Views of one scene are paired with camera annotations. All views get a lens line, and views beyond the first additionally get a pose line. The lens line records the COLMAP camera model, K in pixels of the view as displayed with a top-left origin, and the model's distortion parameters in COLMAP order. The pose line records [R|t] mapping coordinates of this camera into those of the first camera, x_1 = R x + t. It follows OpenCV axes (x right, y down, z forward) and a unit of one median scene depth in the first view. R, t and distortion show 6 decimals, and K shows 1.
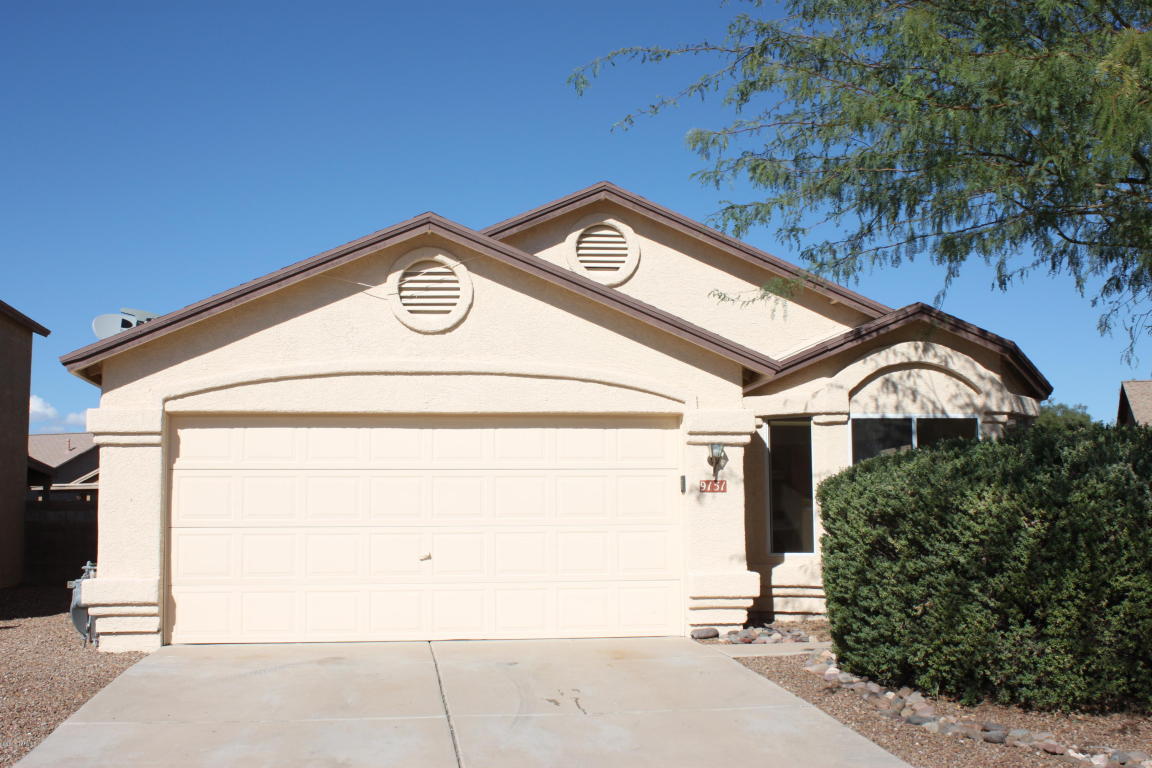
lens RADIAL K [[1438.9, 0, 575.9], [0, 1438.9, 373.2], [0, 0, 1]] dist [-0.081632, 0.000000]
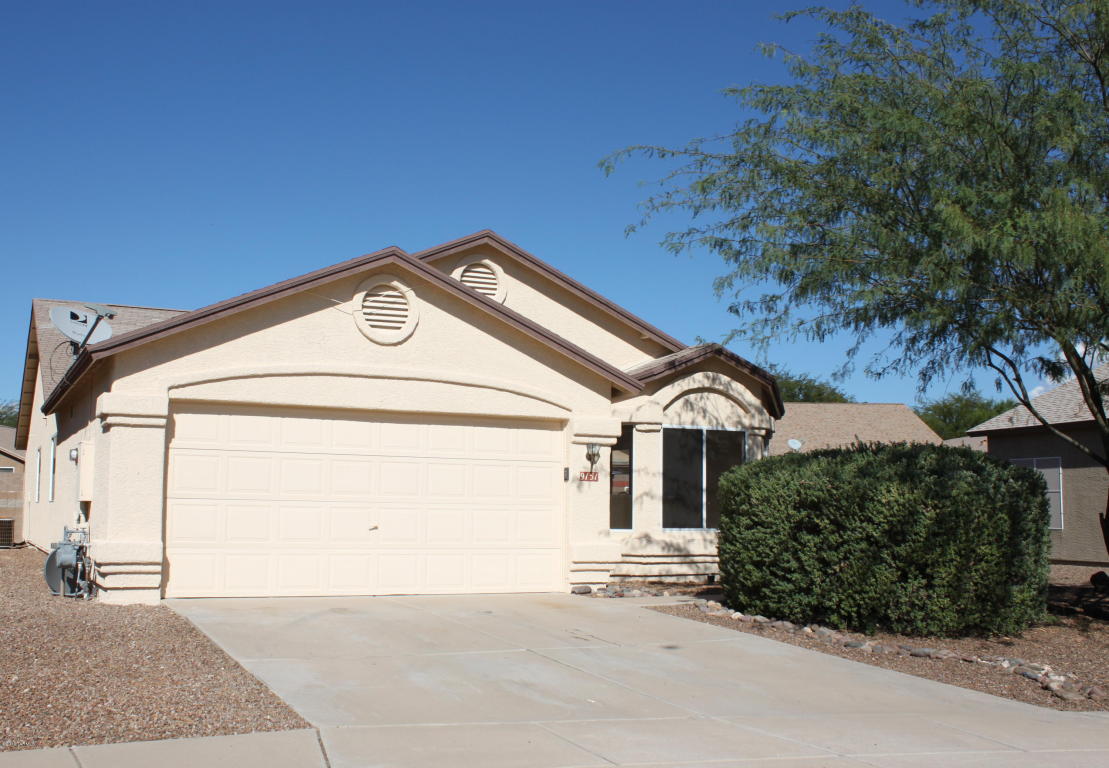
lens RADIAL K [[1246.0, 0, 553.9], [0, 1246.0, 392.1], [0, 0, 1]] dist [-0.131763, 0.000000]
pose [[0.939601, 0.052578, 0.338208, -0.322185], [-0.056867, 0.998378, 0.002780, 0.001373], [-0.337513, -0.021845, 0.941067, -0.042996]]
